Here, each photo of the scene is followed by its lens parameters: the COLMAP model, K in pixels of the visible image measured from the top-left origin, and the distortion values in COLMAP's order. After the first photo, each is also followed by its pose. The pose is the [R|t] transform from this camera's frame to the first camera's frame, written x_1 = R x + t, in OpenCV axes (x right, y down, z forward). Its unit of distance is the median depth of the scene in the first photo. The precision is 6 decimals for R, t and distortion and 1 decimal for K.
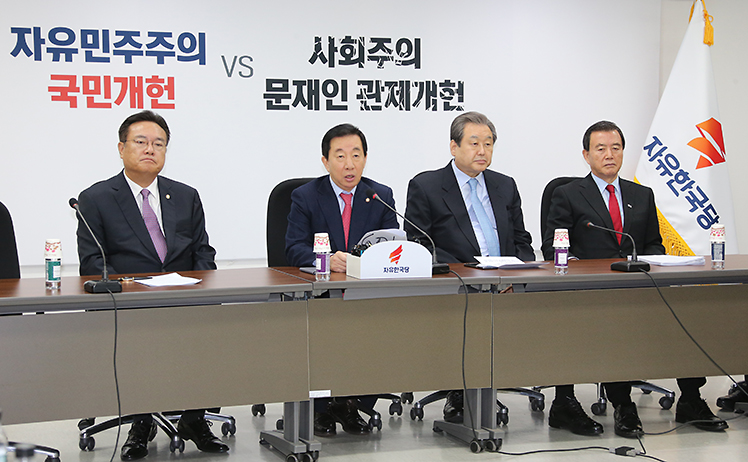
lens RADIAL K [[1639.4, 0, 386.0], [0, 1639.4, 242.0], [0, 0, 1]] dist [0.395950, 0.285080]
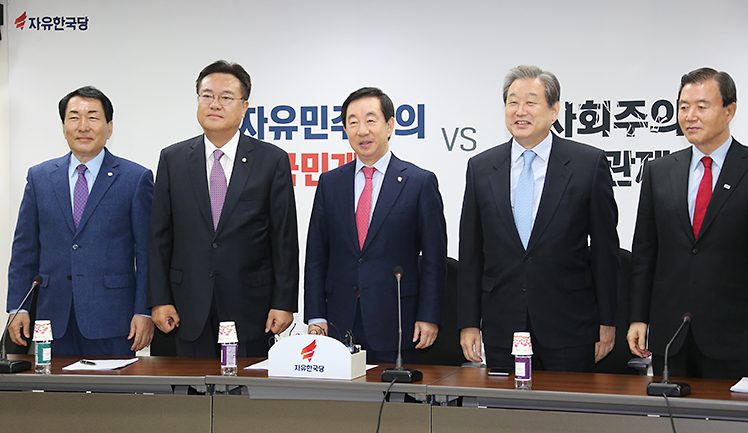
lens RADIAL K [[1761.9, 0, 374.0], [0, 1761.9, 216.5], [0, 0, 1]] dist [0.594918, -0.239265]
pose [[0.778950, 0.009887, -0.627008, 0.486918], [-0.049357, 0.997740, -0.045586, -0.017502], [0.625141, 0.066456, 0.777678, 0.221167]]
